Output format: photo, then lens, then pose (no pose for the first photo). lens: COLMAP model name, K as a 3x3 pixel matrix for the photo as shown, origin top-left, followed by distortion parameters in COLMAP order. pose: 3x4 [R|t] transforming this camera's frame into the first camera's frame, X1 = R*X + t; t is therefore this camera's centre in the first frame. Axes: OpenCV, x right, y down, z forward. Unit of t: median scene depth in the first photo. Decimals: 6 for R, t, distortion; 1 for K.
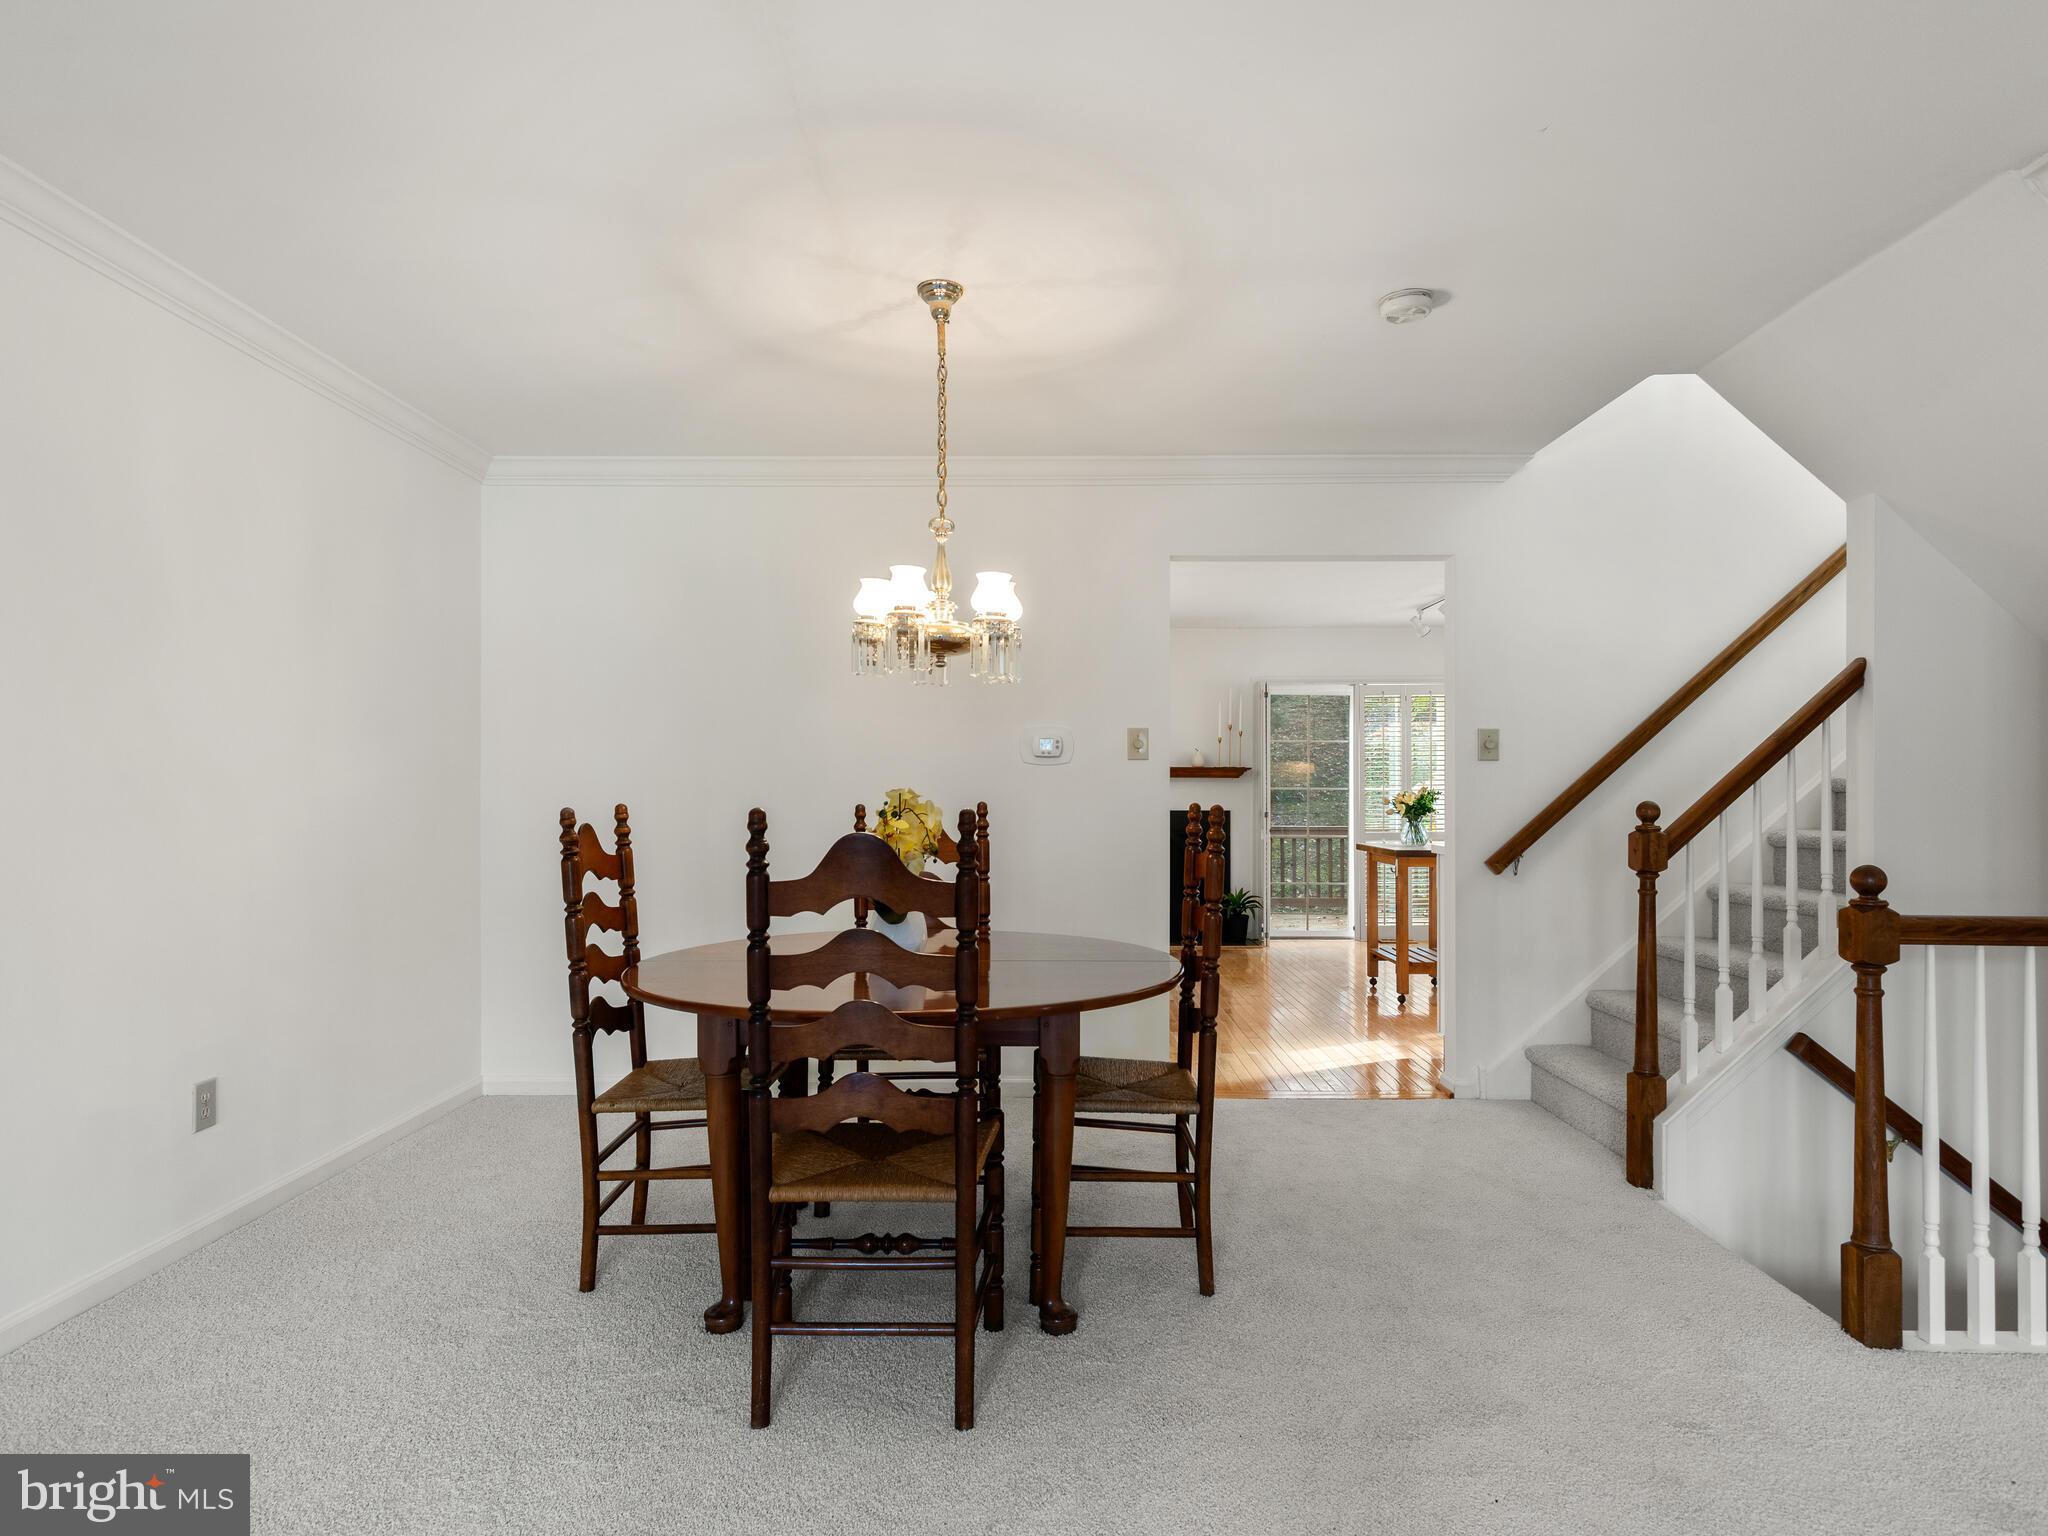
lens RADIAL K [[1156.6, 0, 1024.0], [0, 1156.6, 768.0], [0, 0, 1]] dist [-0.004504, -0.001164]
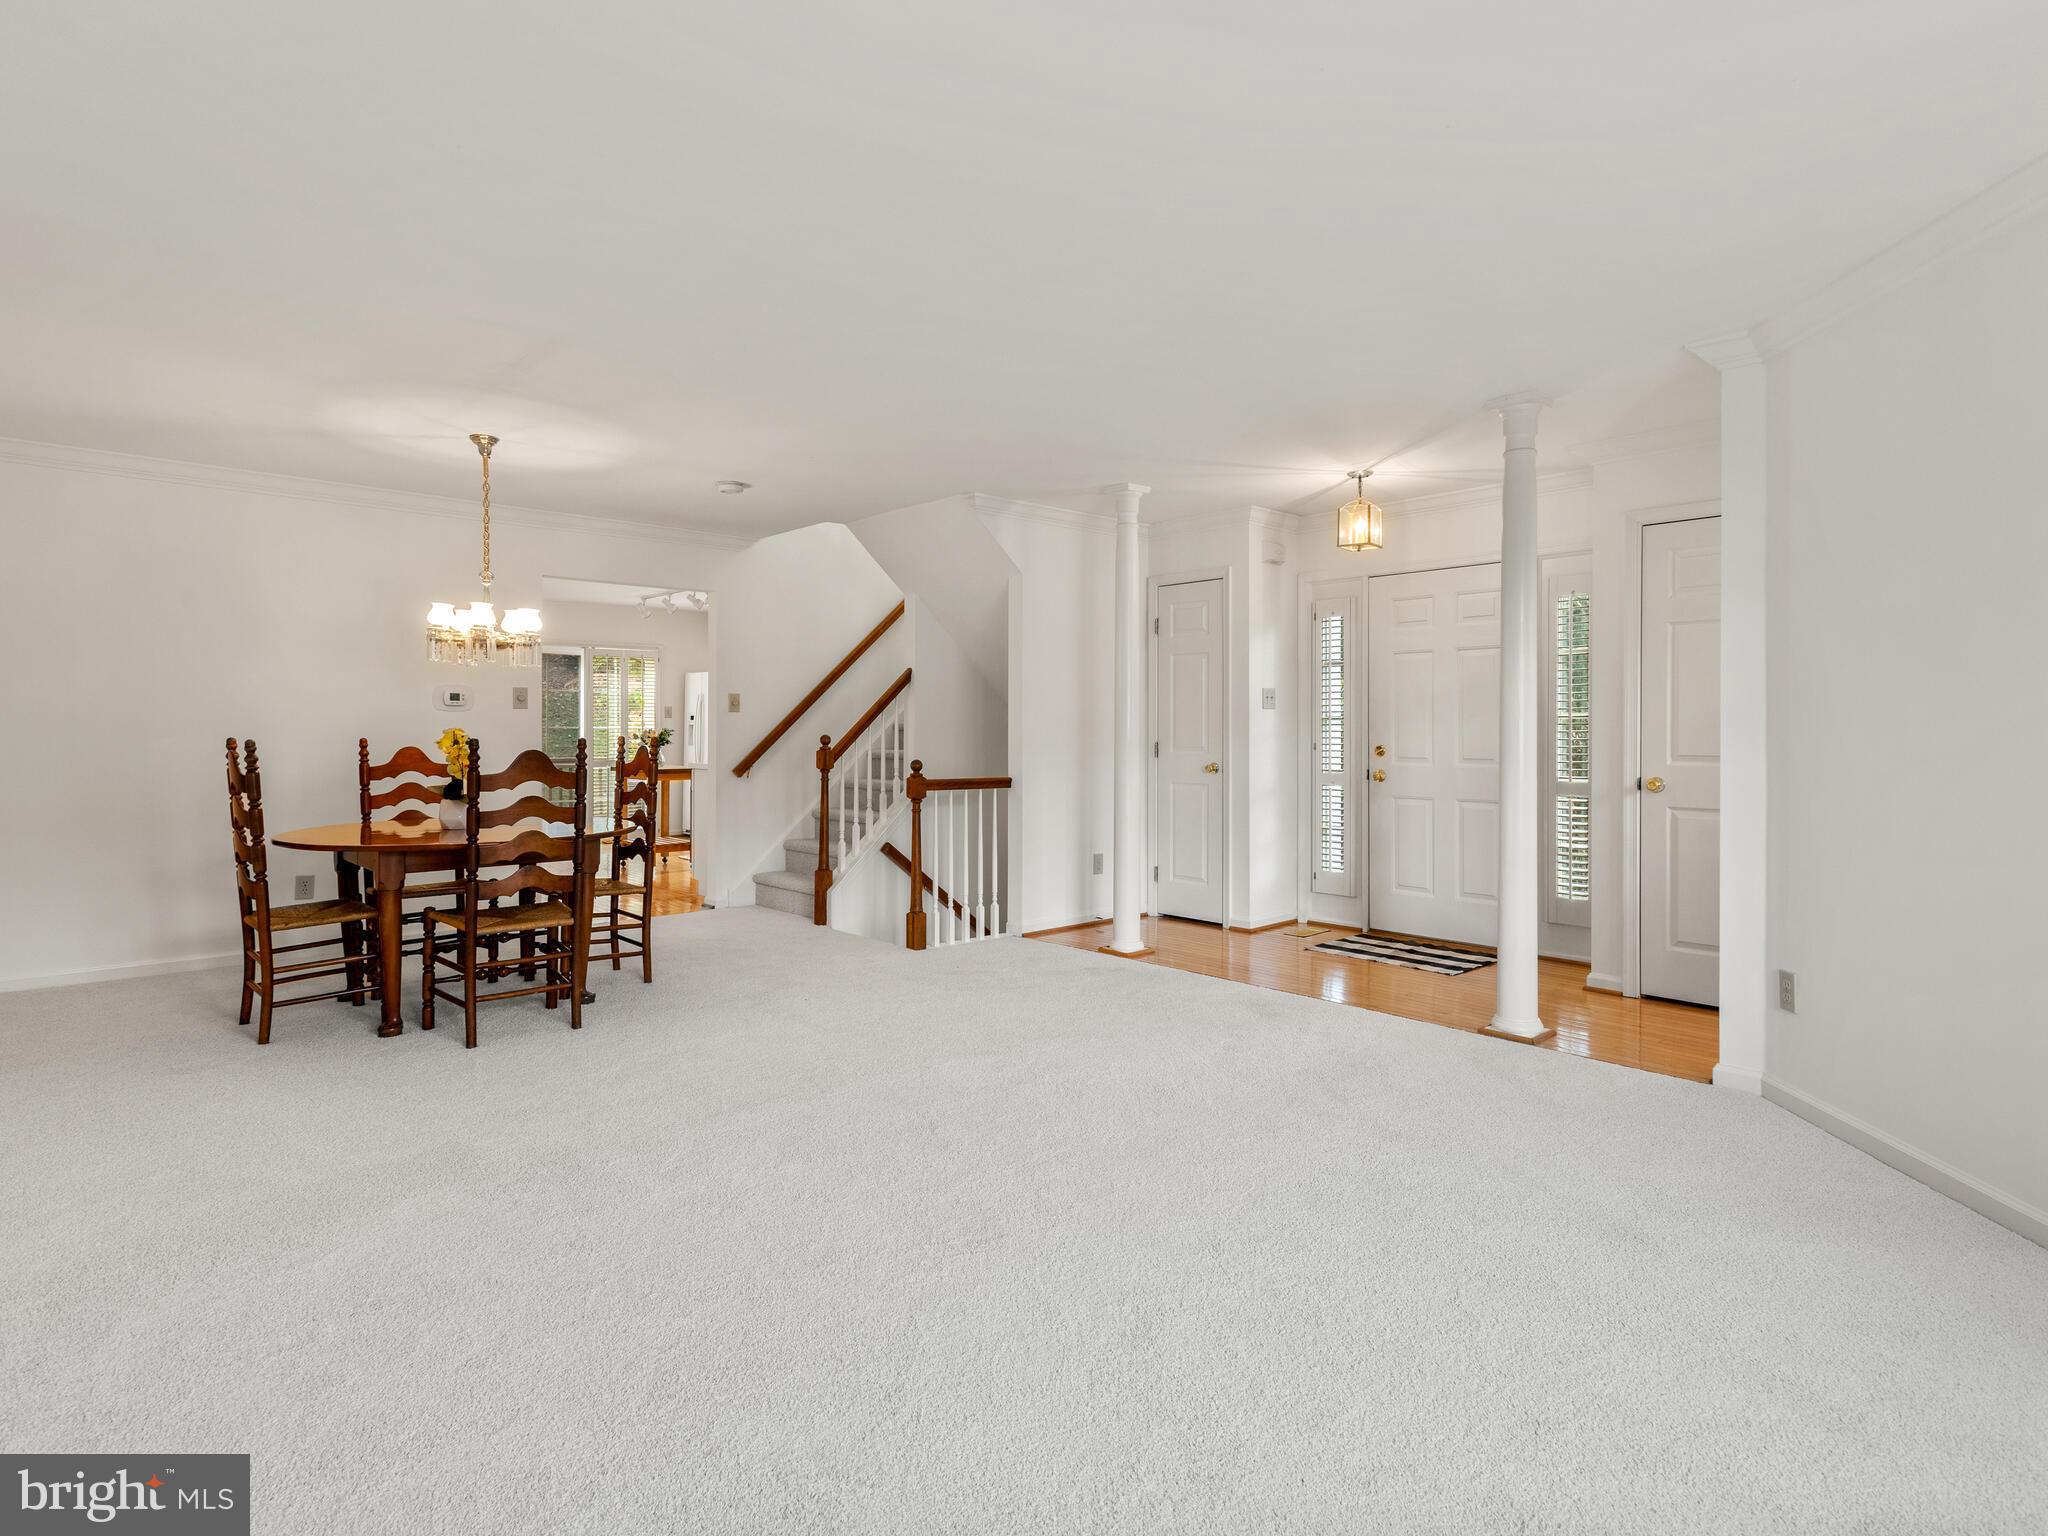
lens RADIAL K [[1099.9, 0, 1027.6], [0, 1099.9, 728.7], [0, 0, 1]] dist [0.000040, -0.000319]
pose [[0.731625, 0.000269, 0.681708, -0.488932], [-0.013698, 0.999804, 0.014307, -0.013459], [-0.681570, -0.019806, 0.731485, -0.617322]]
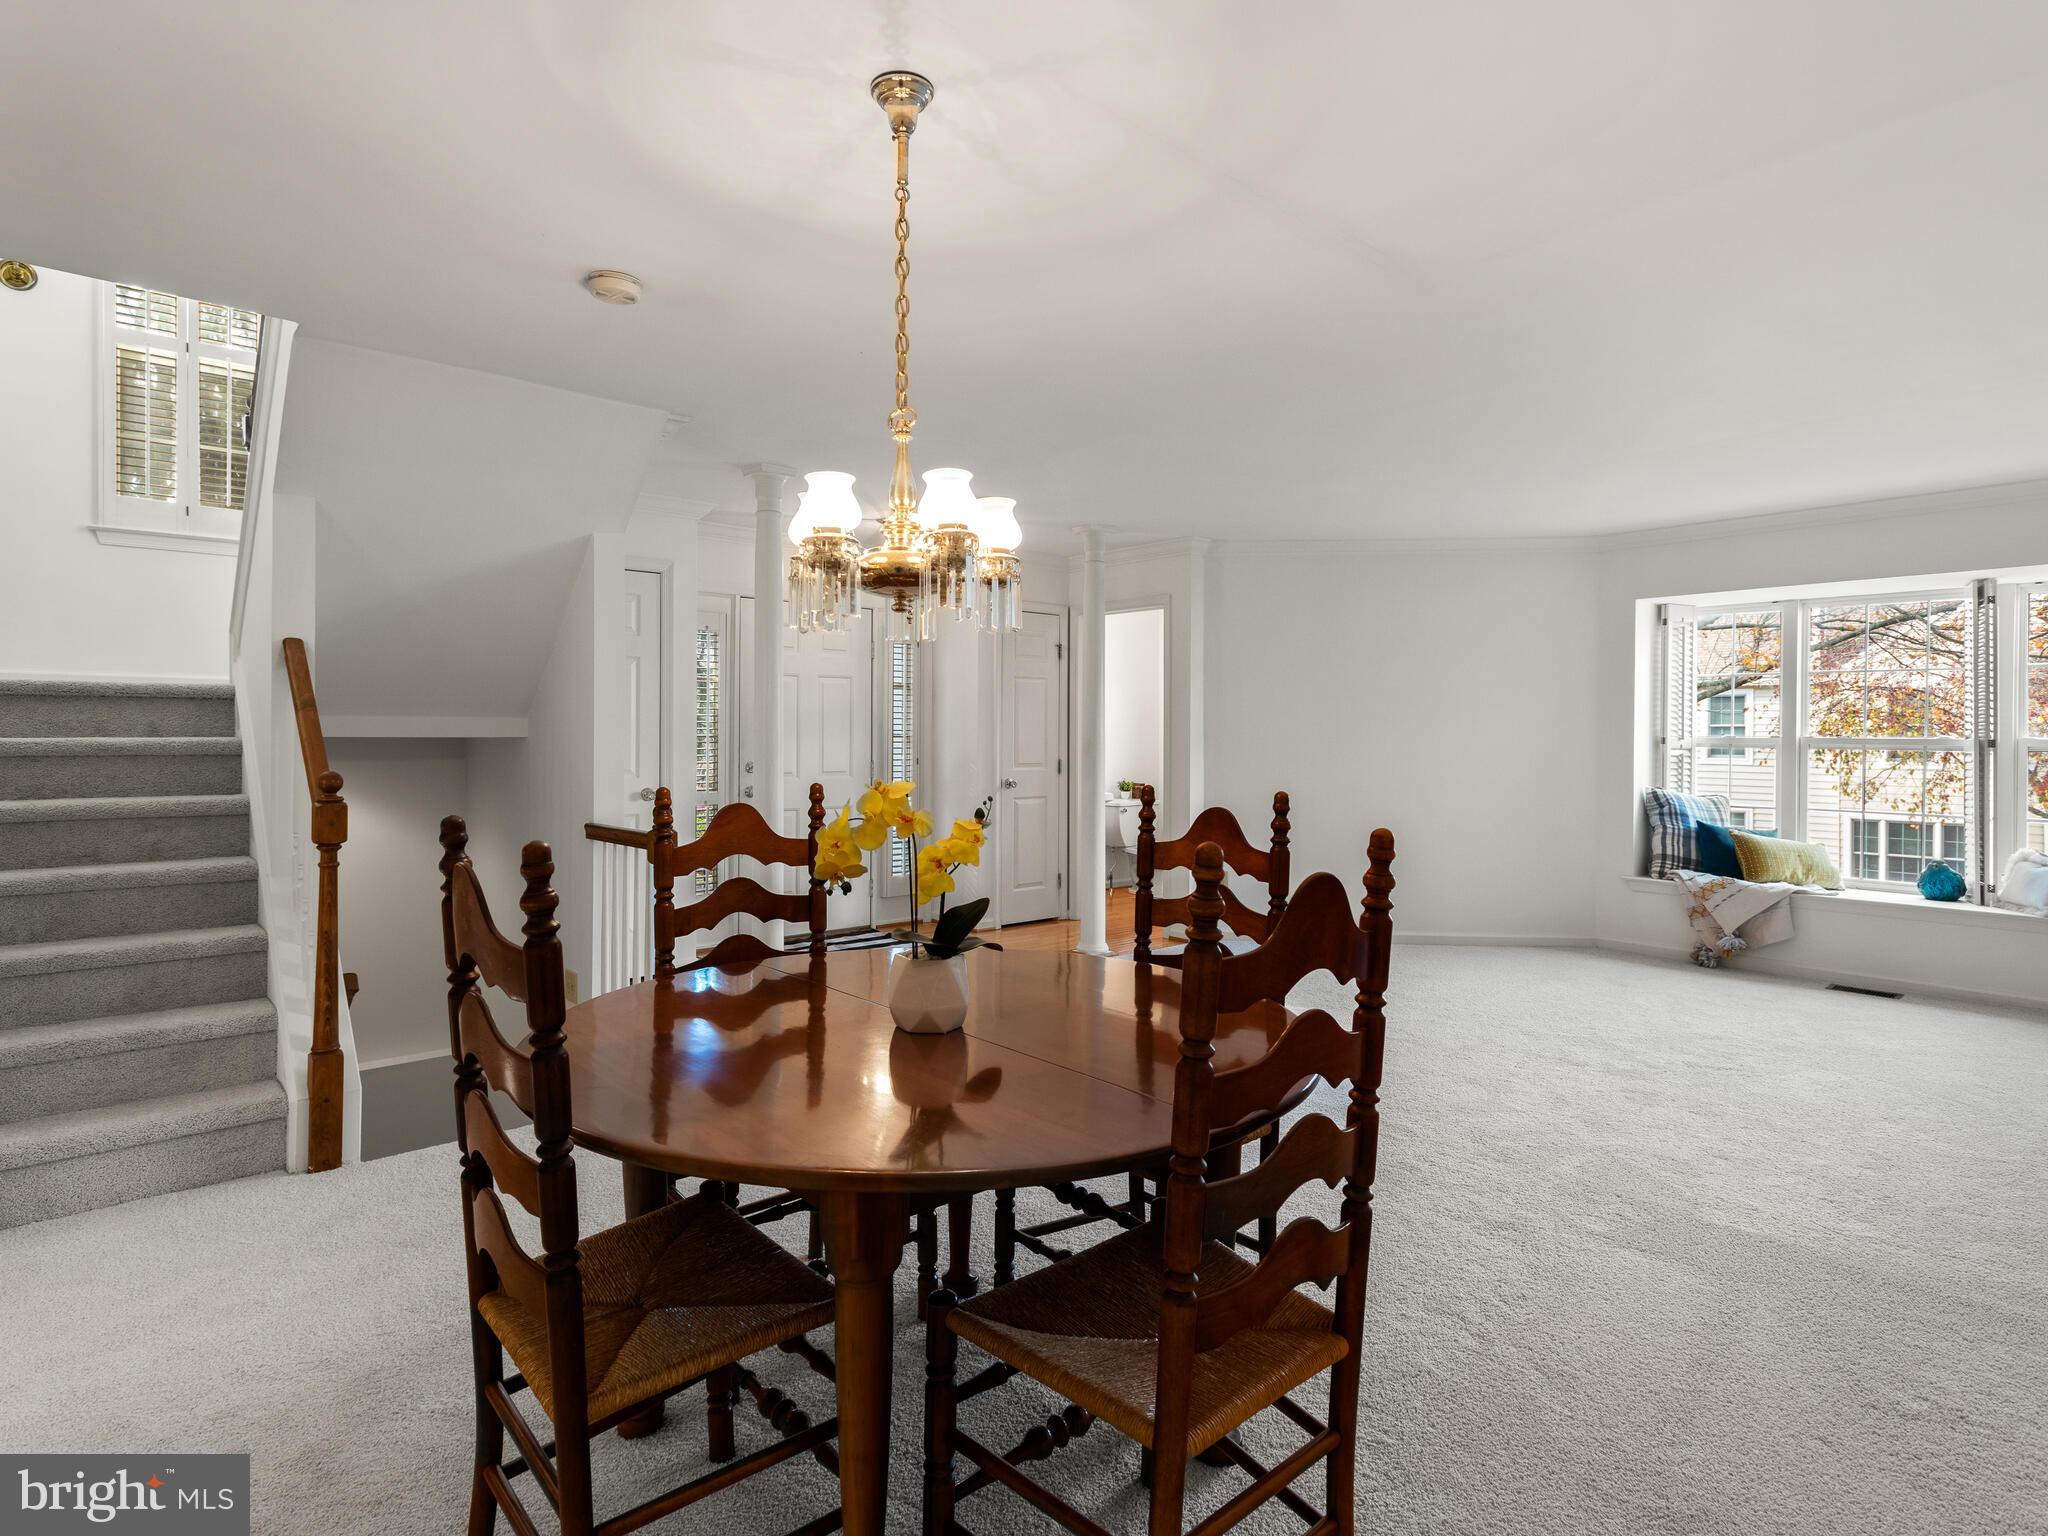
lens RADIAL K [[1078.6, 0, 1019.8], [0, 1078.6, 738.4], [0, 0, 1]] dist [0.014801, -0.000161]
pose [[-0.661369, -0.008438, 0.750013, -0.507705], [-0.020346, 0.999771, -0.006693, -0.006635], [-0.749785, -0.019686, -0.661389, 1.114241]]
